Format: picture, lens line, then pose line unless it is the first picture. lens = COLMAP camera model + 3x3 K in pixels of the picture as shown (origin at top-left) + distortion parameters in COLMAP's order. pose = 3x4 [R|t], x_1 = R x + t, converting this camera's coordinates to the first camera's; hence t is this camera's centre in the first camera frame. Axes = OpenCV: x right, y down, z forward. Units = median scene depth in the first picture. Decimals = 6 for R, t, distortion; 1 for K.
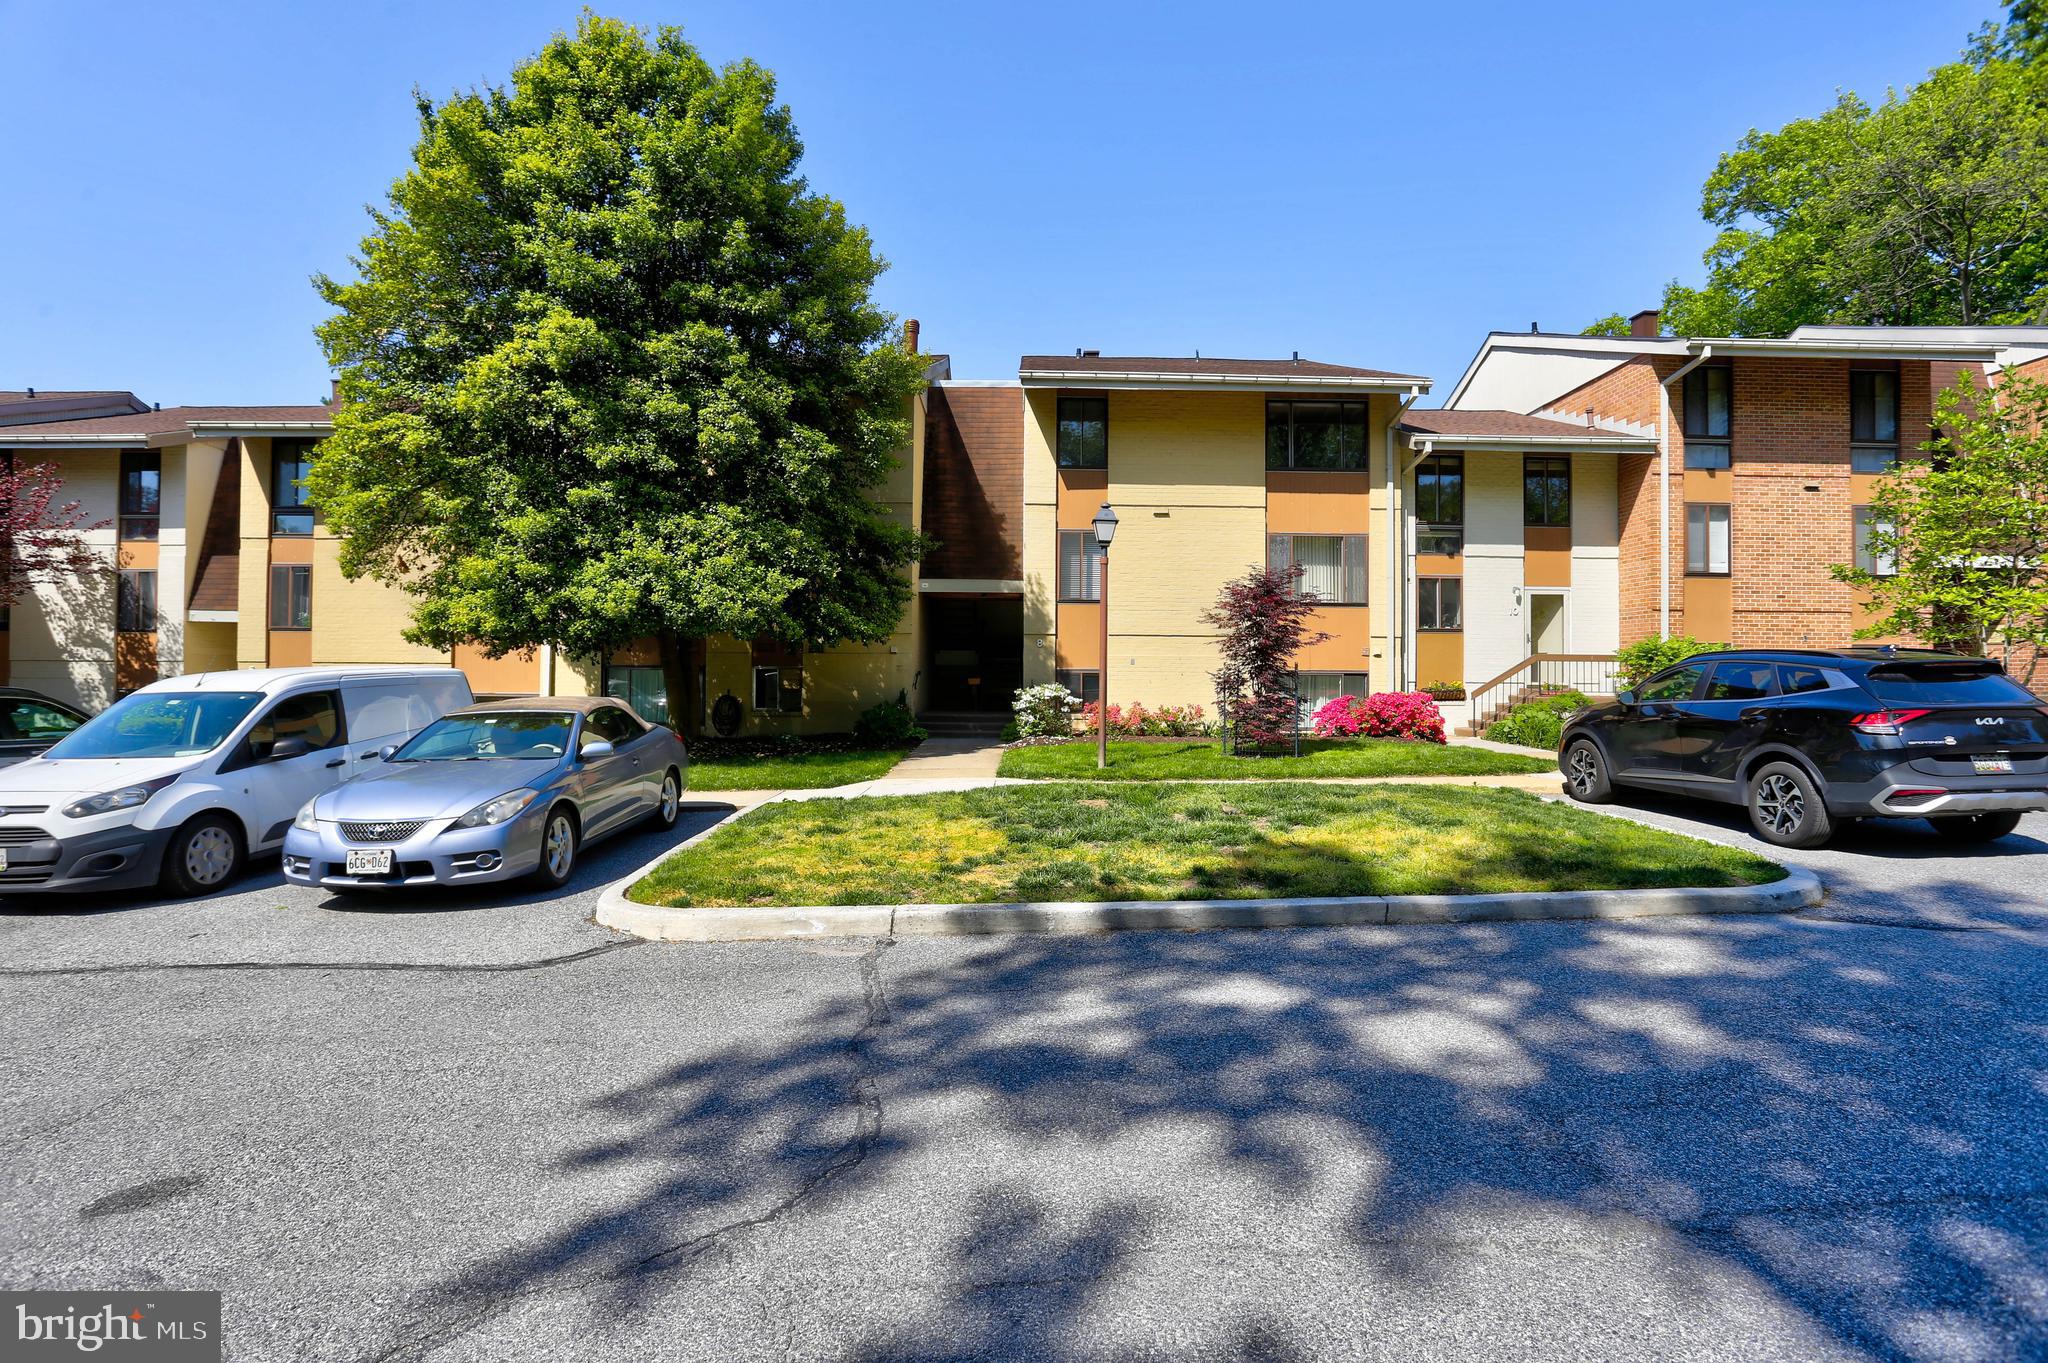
lens RADIAL K [[991.4, 0, 1016.2], [0, 991.4, 670.0], [0, 0, 1]] dist [-0.067464, 0.030257]
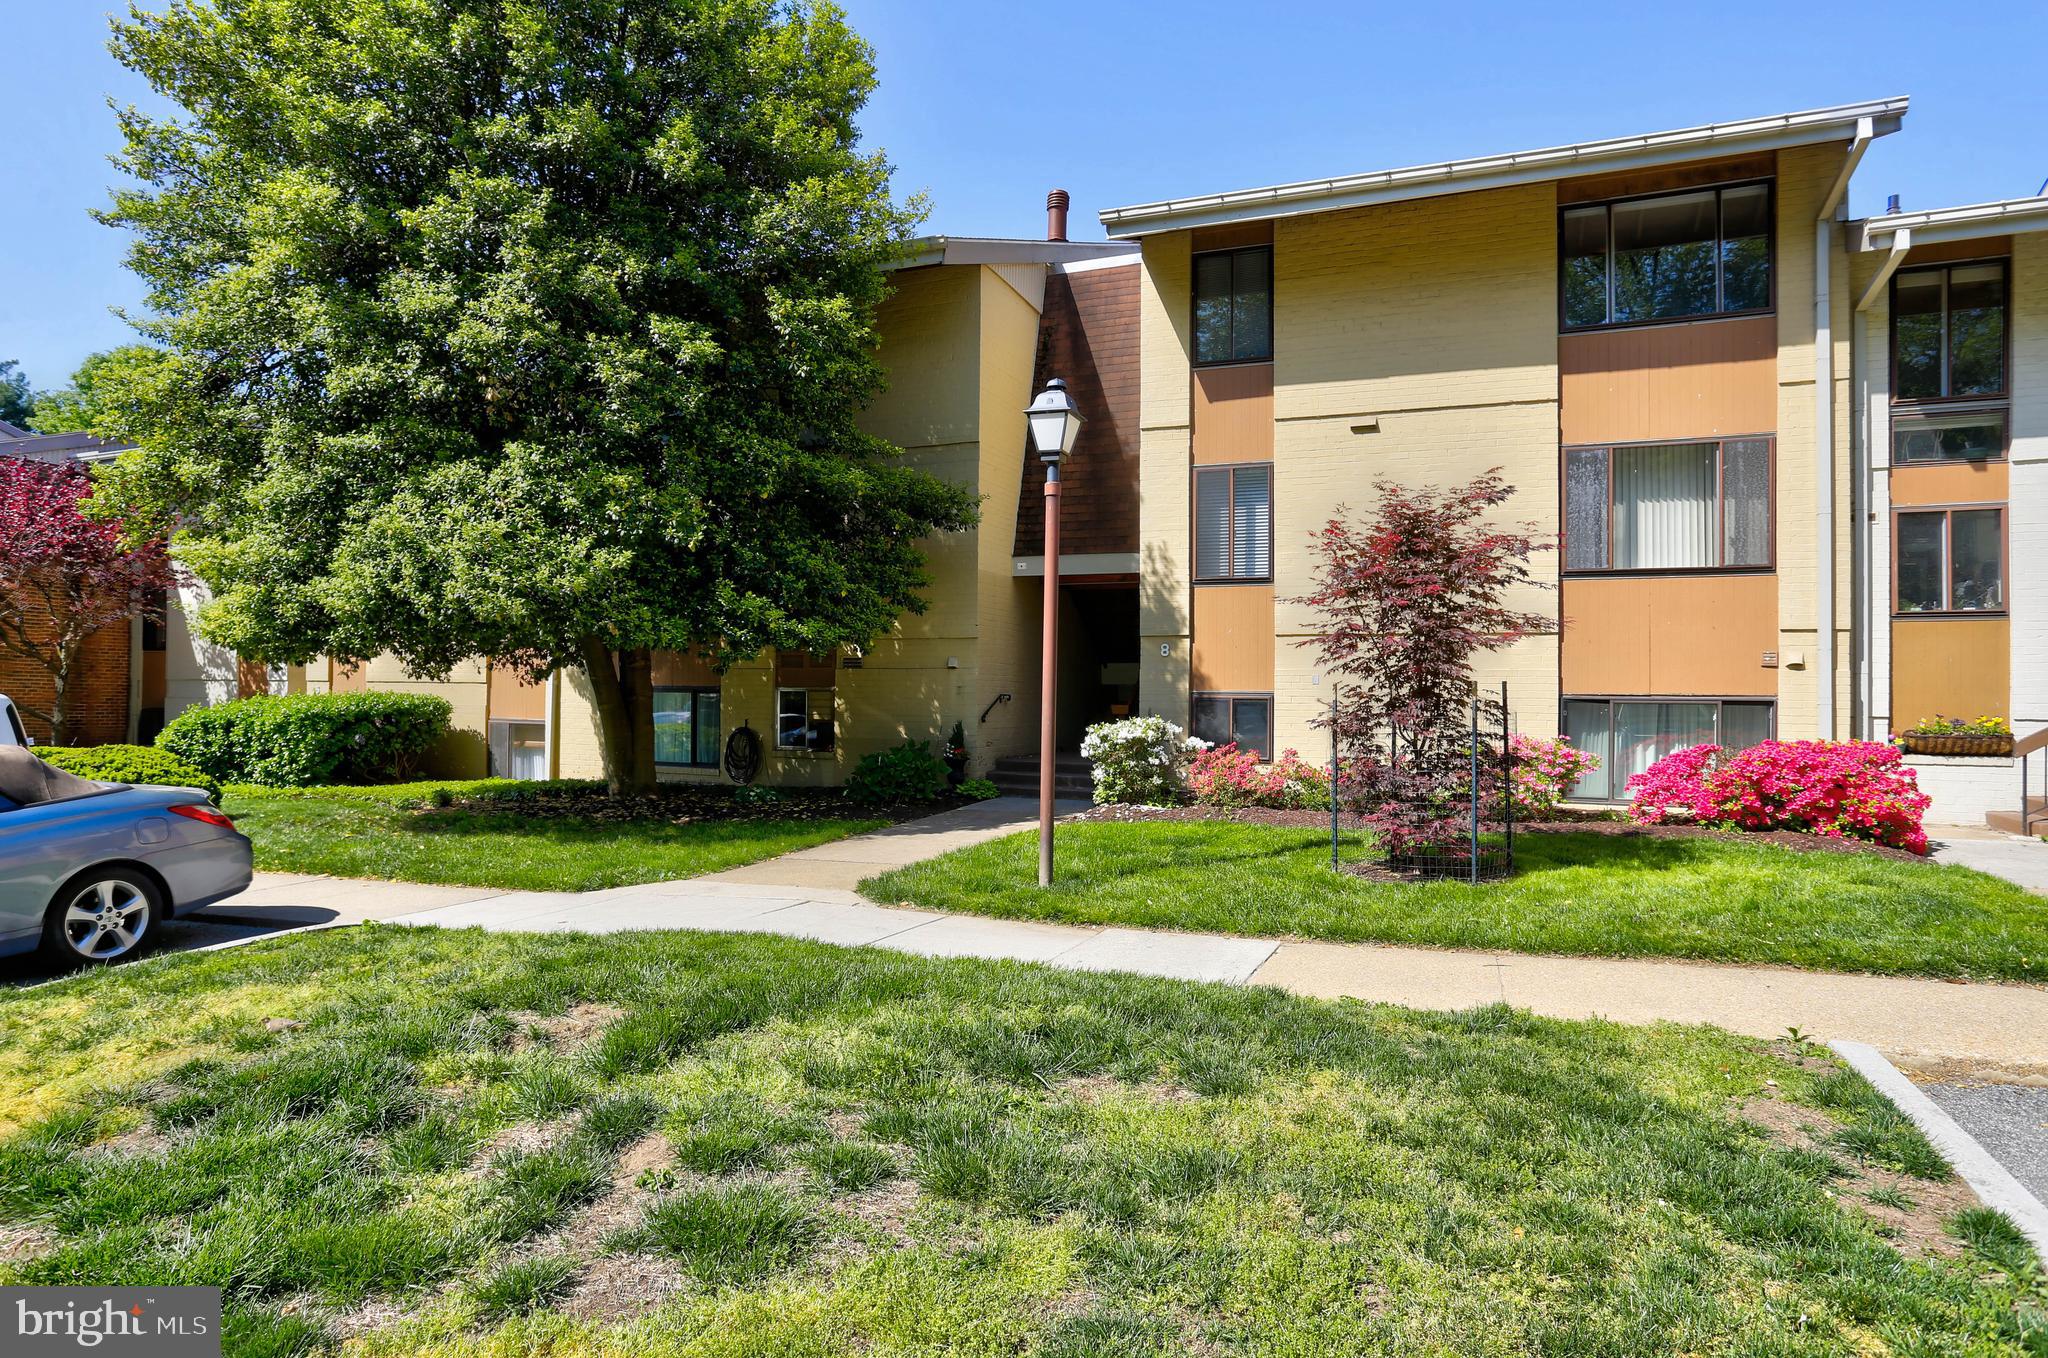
lens RADIAL K [[1126.0, 0, 1024.0], [0, 1126.0, 679.0], [0, 0, 1]] dist [-0.070321, 0.040519]
pose [[0.926241, -0.003626, -0.376914, 0.209294], [-0.000002, 0.999954, -0.009626, -0.002431], [0.376931, 0.008917, 0.926198, 0.313023]]
